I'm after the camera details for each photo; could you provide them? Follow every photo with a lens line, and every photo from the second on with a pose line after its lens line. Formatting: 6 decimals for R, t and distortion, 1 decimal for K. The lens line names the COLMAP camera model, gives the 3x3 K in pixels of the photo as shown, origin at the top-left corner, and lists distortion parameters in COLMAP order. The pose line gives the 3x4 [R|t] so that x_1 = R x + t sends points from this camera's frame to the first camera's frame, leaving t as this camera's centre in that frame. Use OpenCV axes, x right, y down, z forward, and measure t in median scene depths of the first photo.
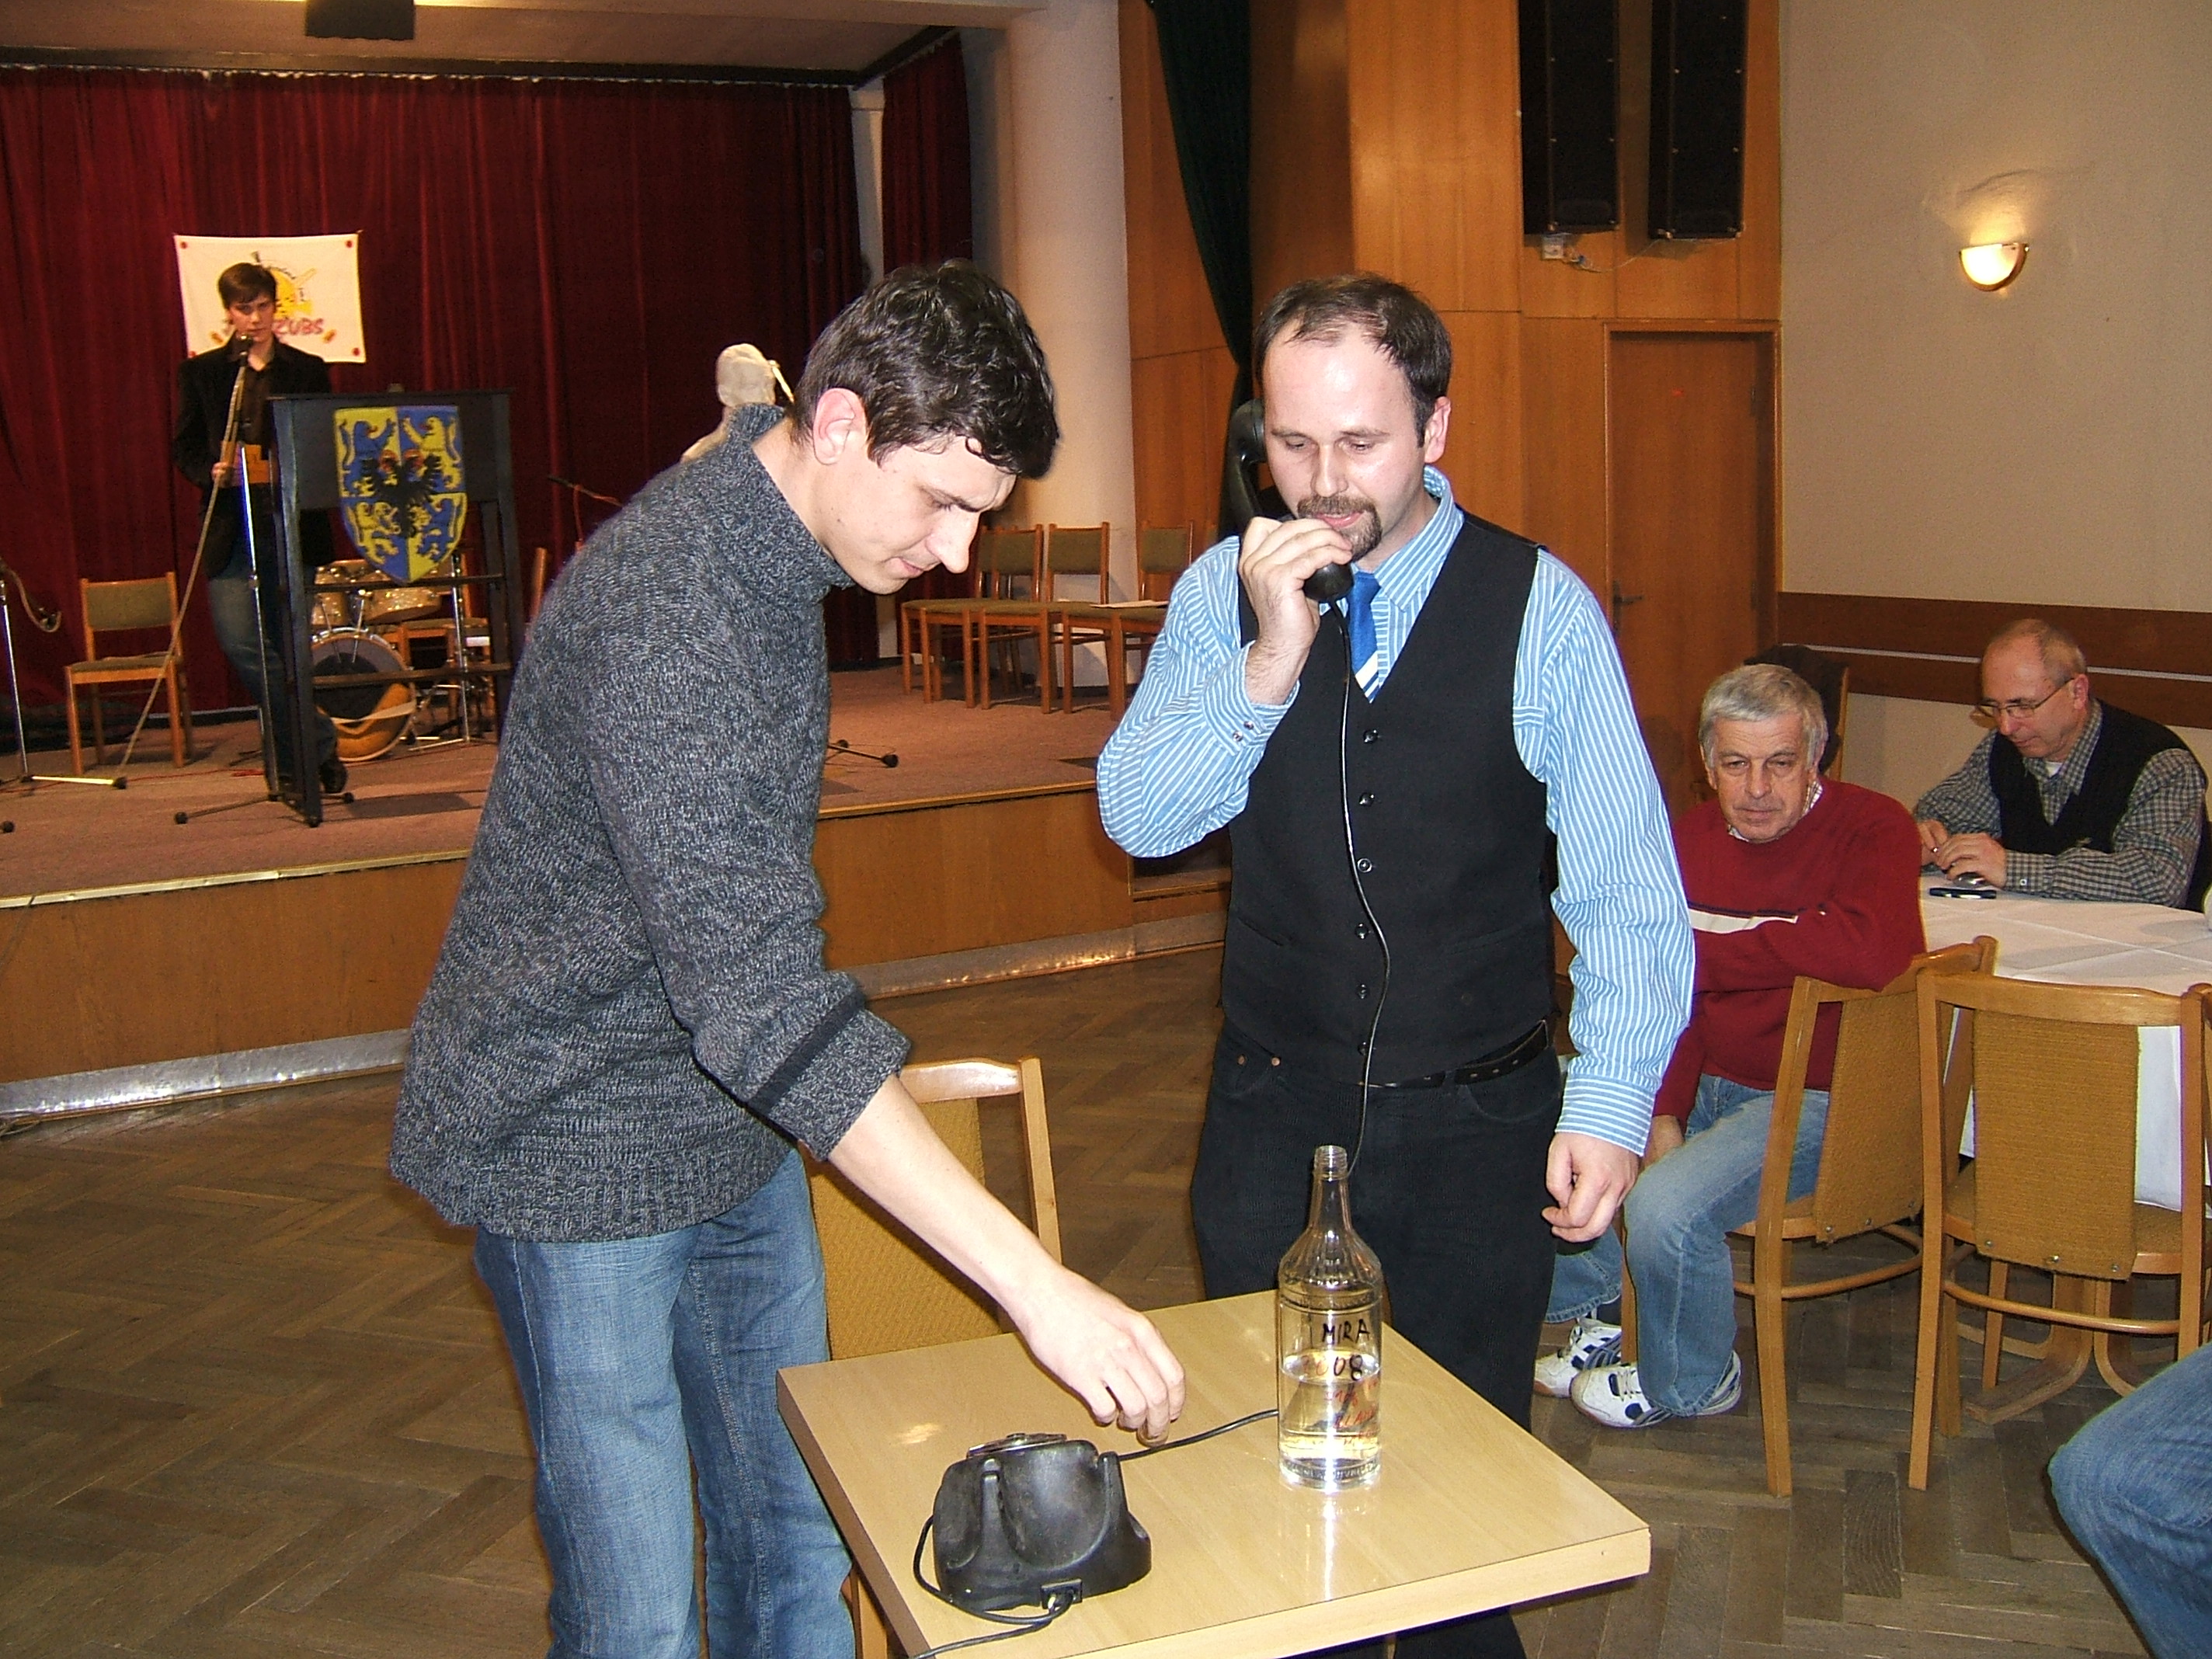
lens RADIAL K [[2148.2, 0, 1106.0], [0, 2148.2, 829.5], [0, 0, 1]] dist [-0.137831, 0.104354]
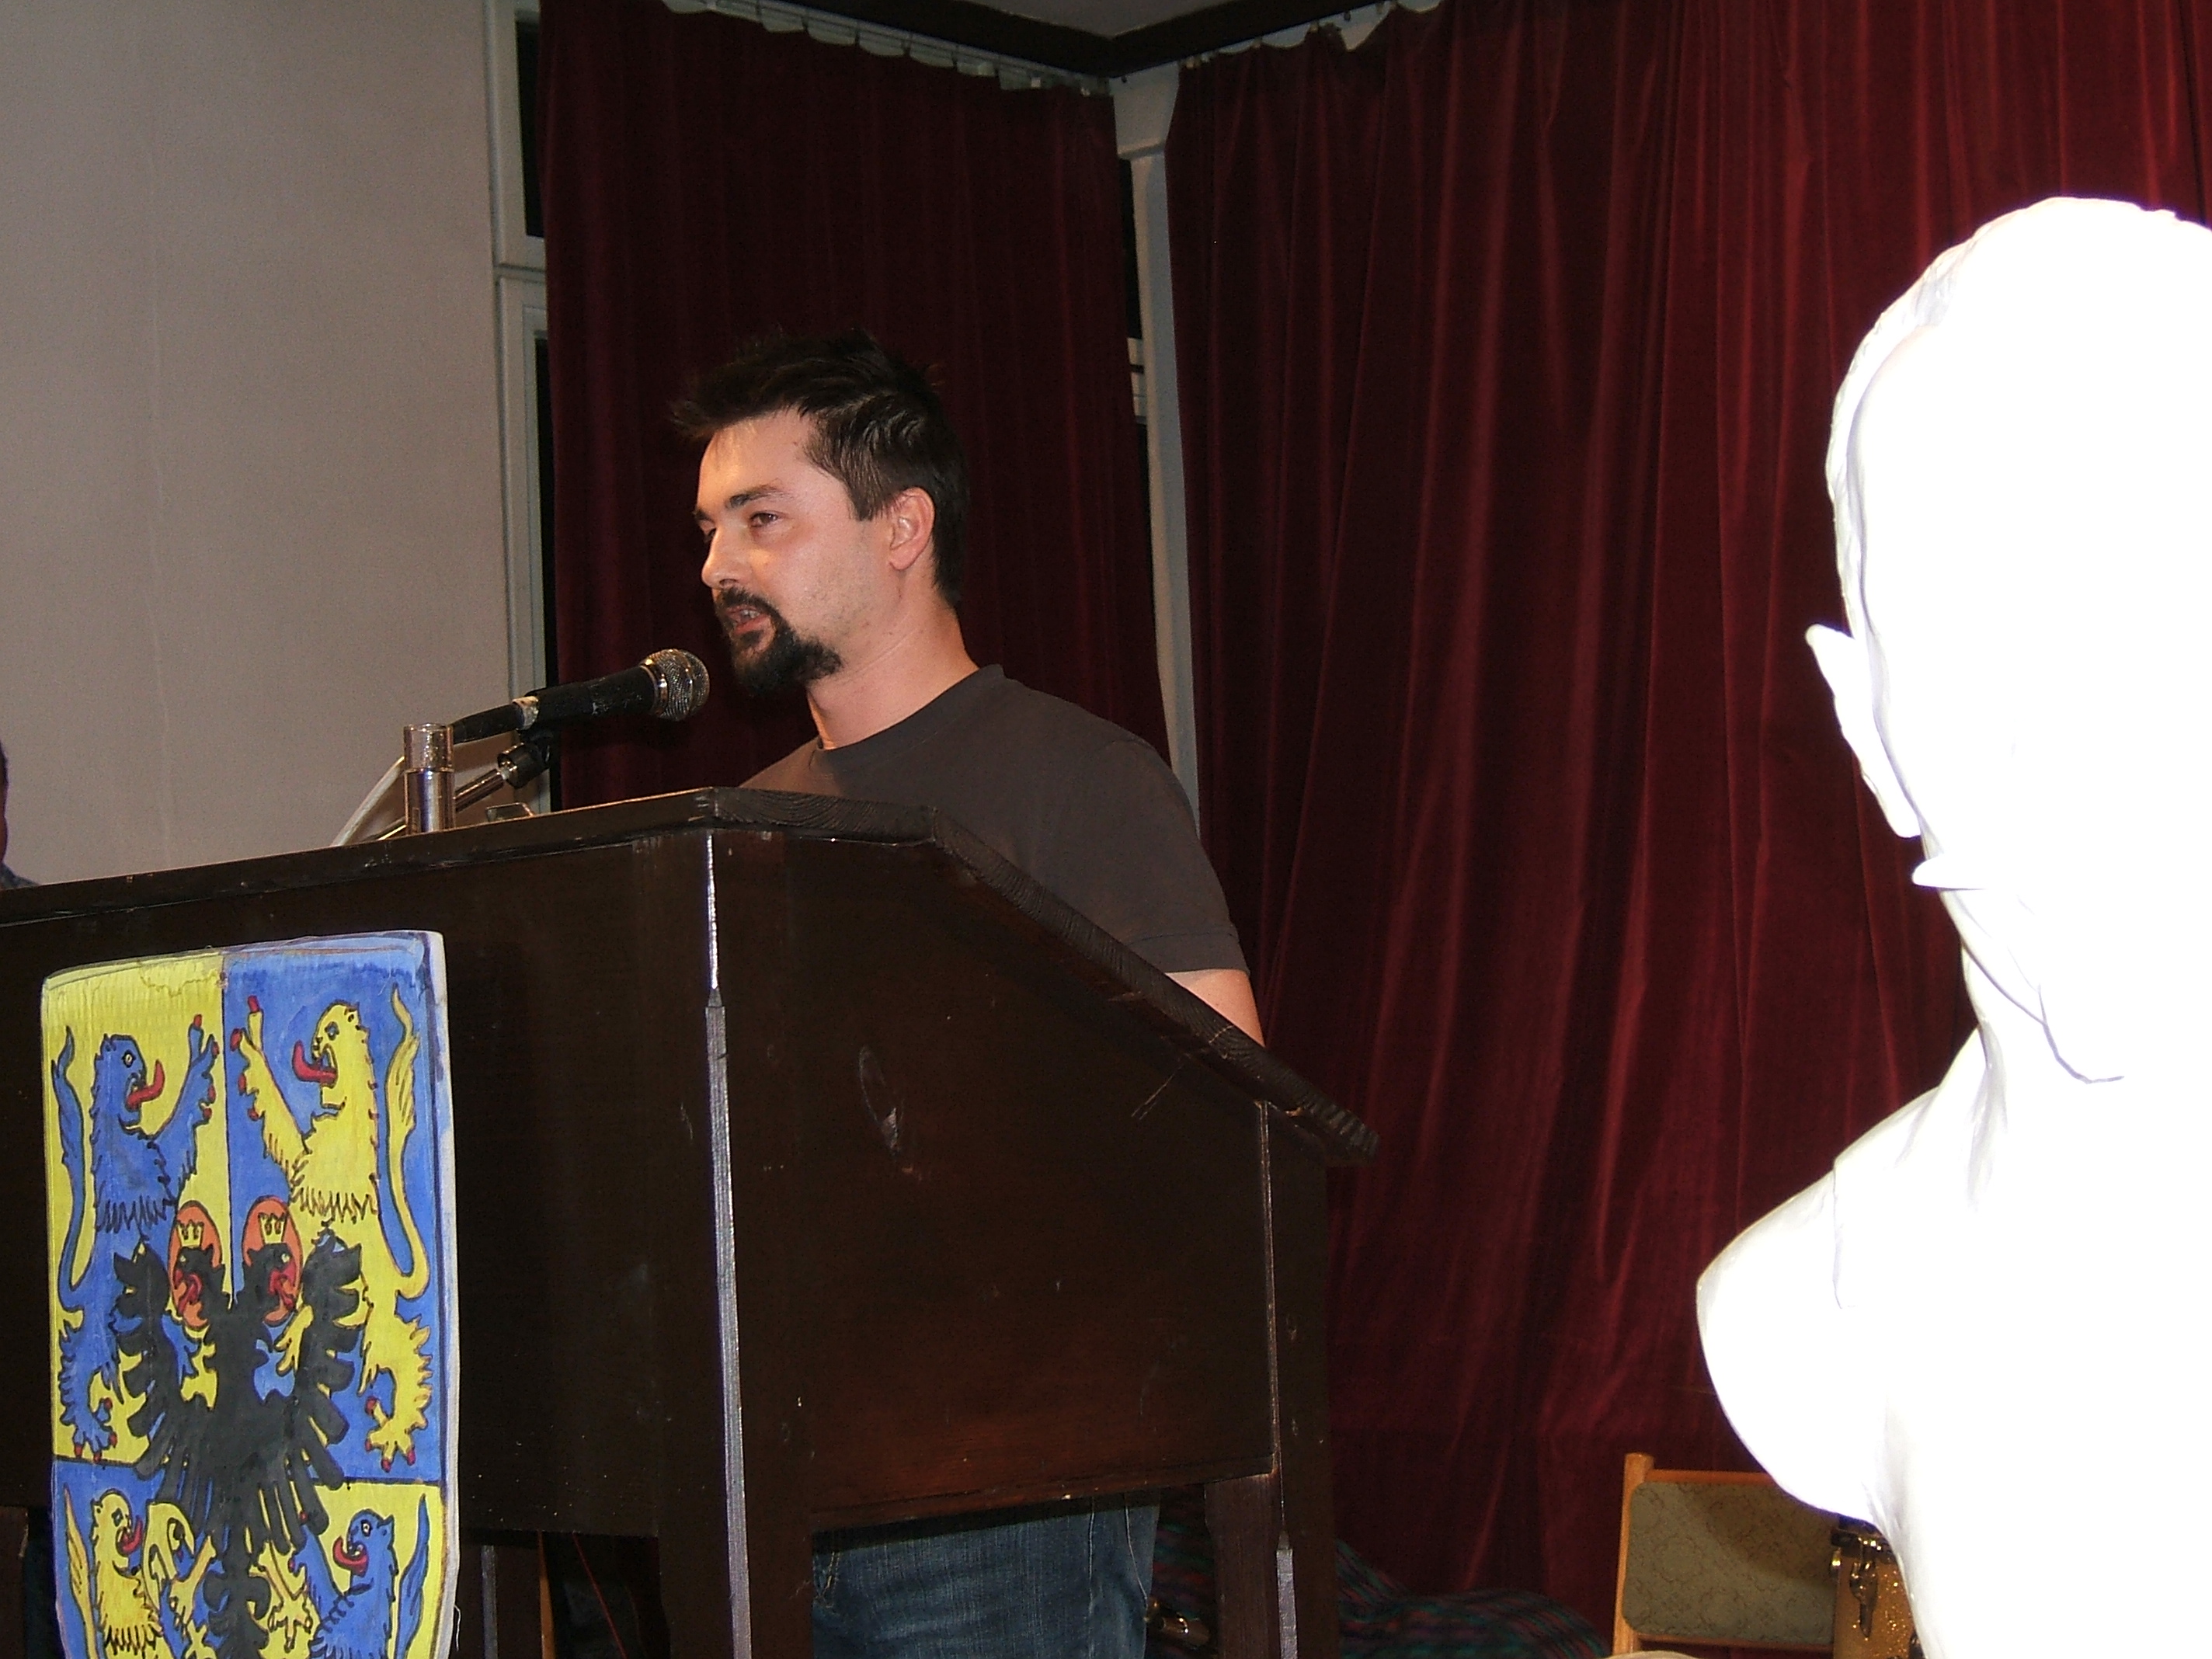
lens RADIAL K [[3931.7, 0, 1106.0], [0, 3931.7, 829.5], [0, 0, 1]] dist [-0.073711, -0.093211]
pose [[0.383637, -0.054291, -0.921887, -0.017698], [-0.112077, 0.988154, -0.104834, -0.179663], [0.916658, 0.143541, 0.373008, 0.919598]]
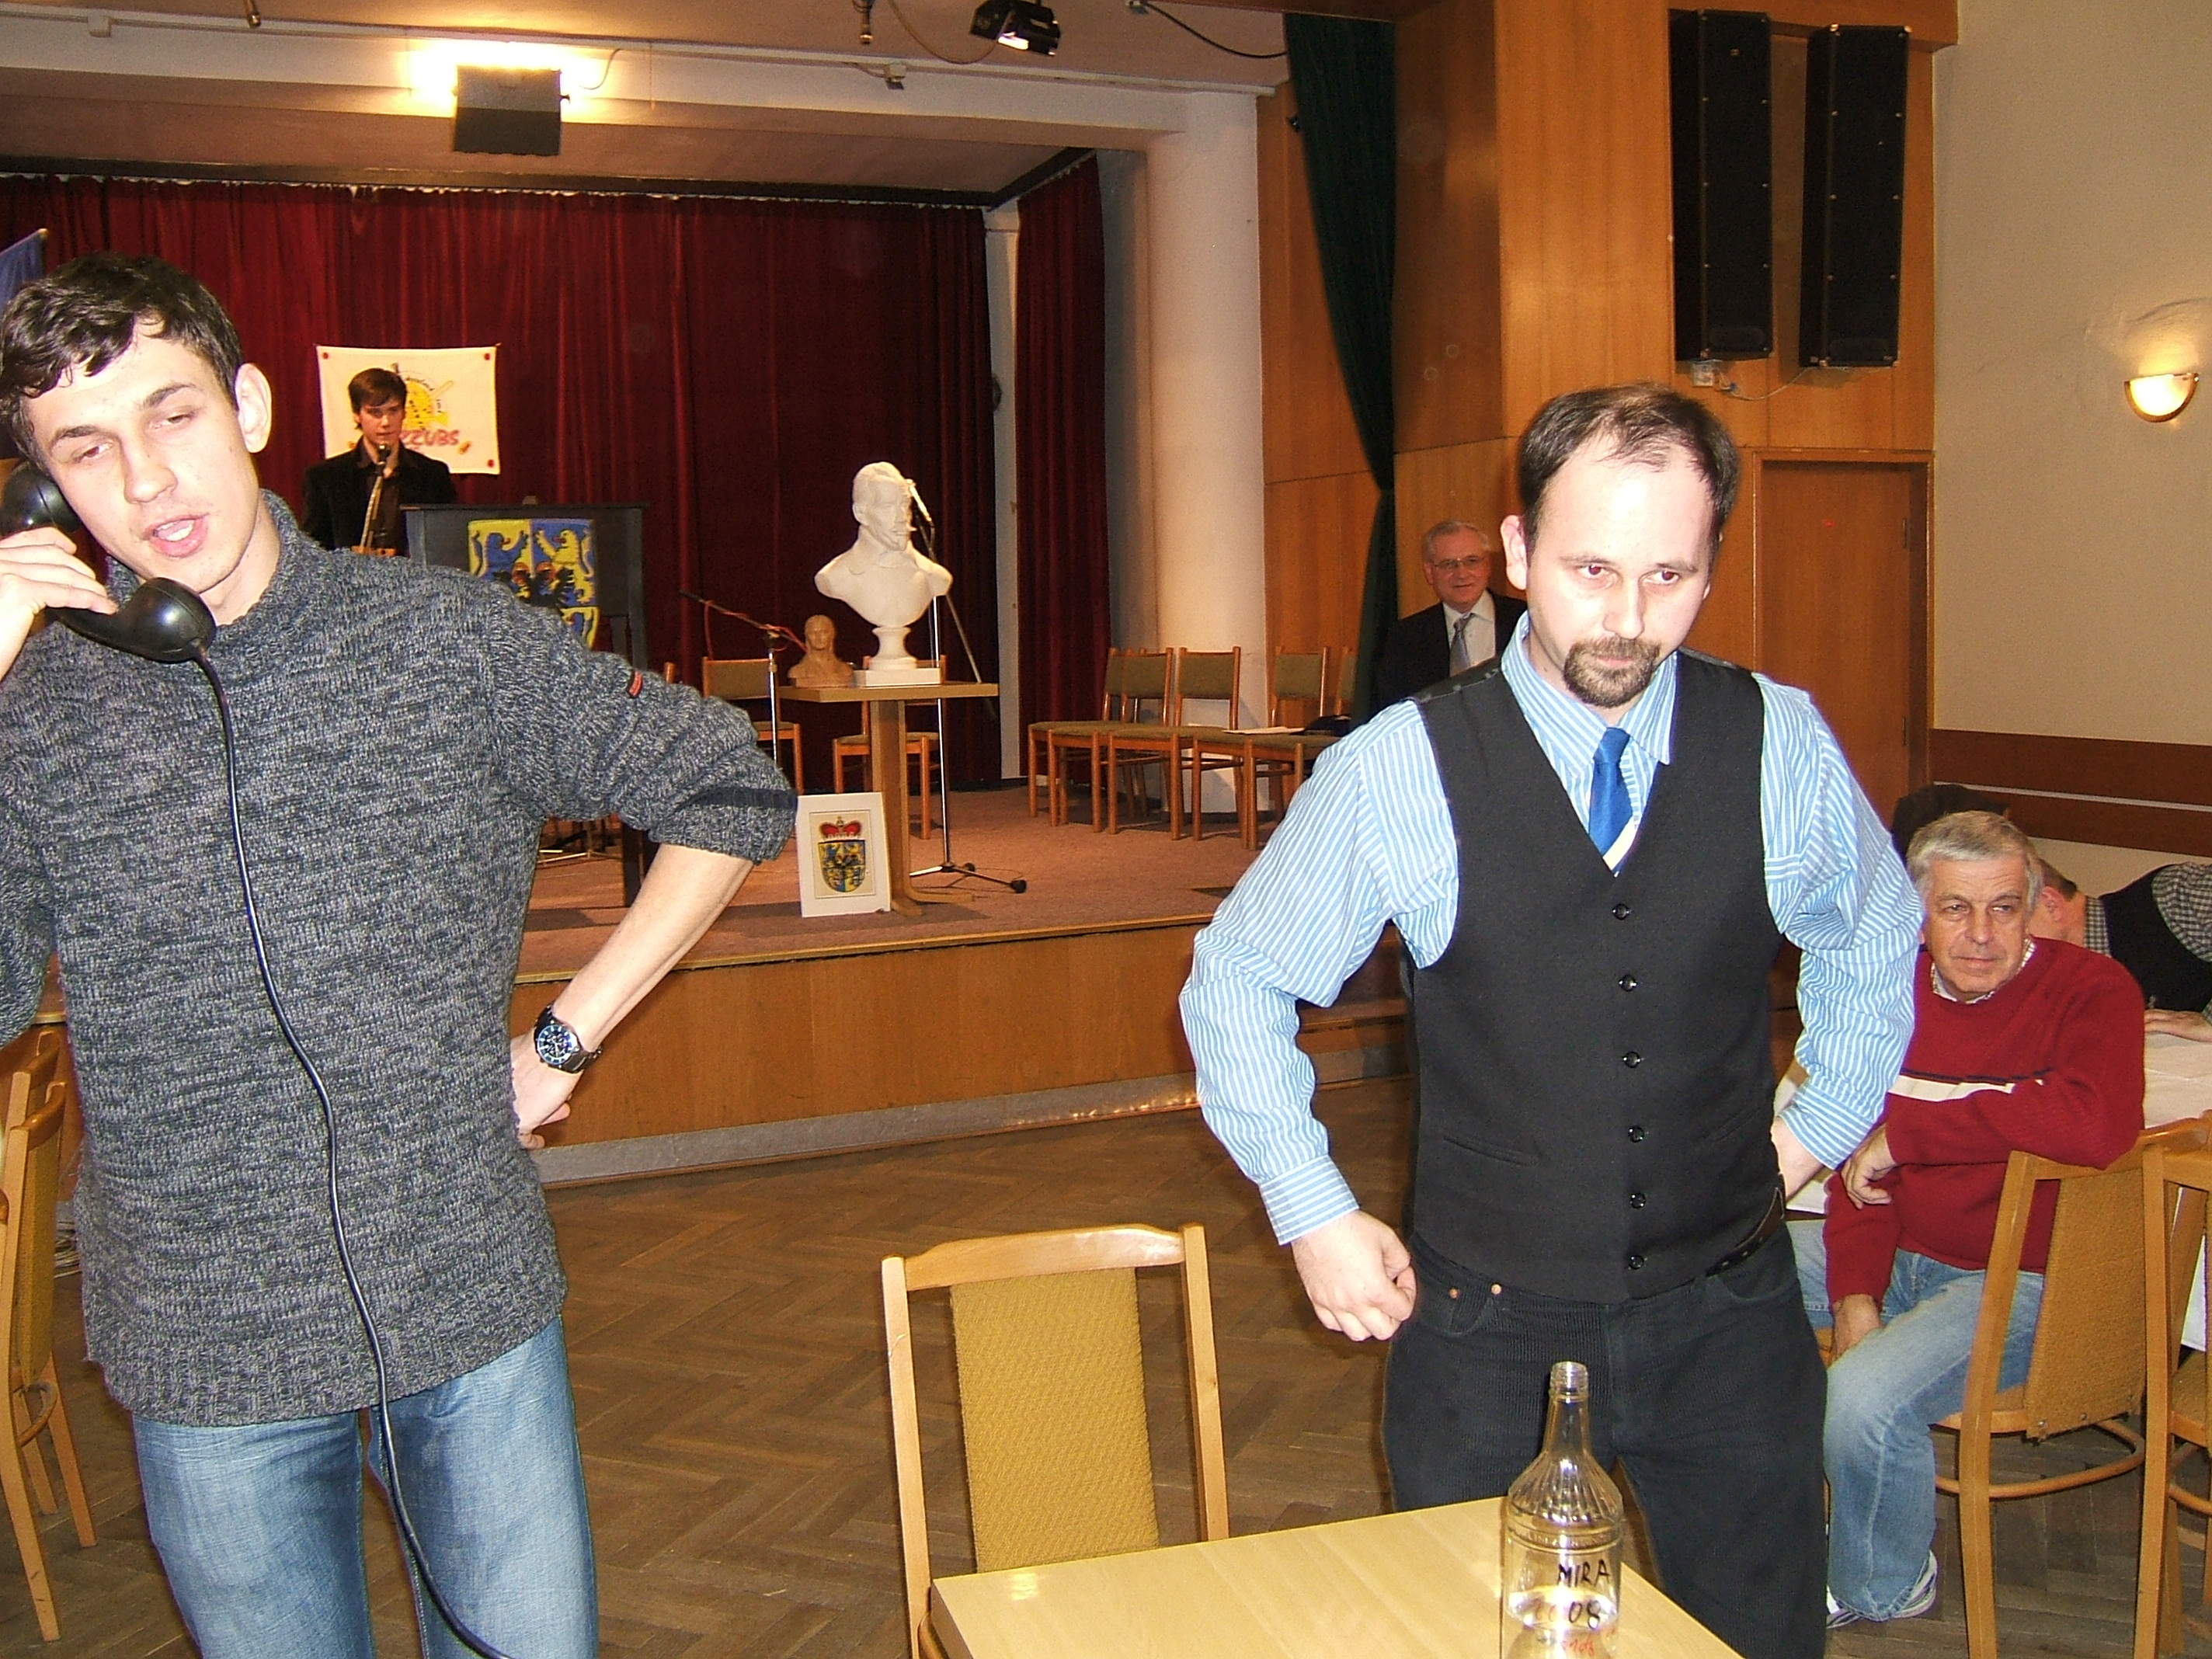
lens RADIAL K [[2148.2, 0, 1106.0], [0, 2148.2, 829.5], [0, 0, 1]] dist [-0.137831, 0.104354]
pose [[0.998503, 0.019295, -0.051175, -0.011762], [-0.022103, 0.998247, -0.054896, -0.005424], [0.050026, 0.055945, 0.997180, 0.023848]]
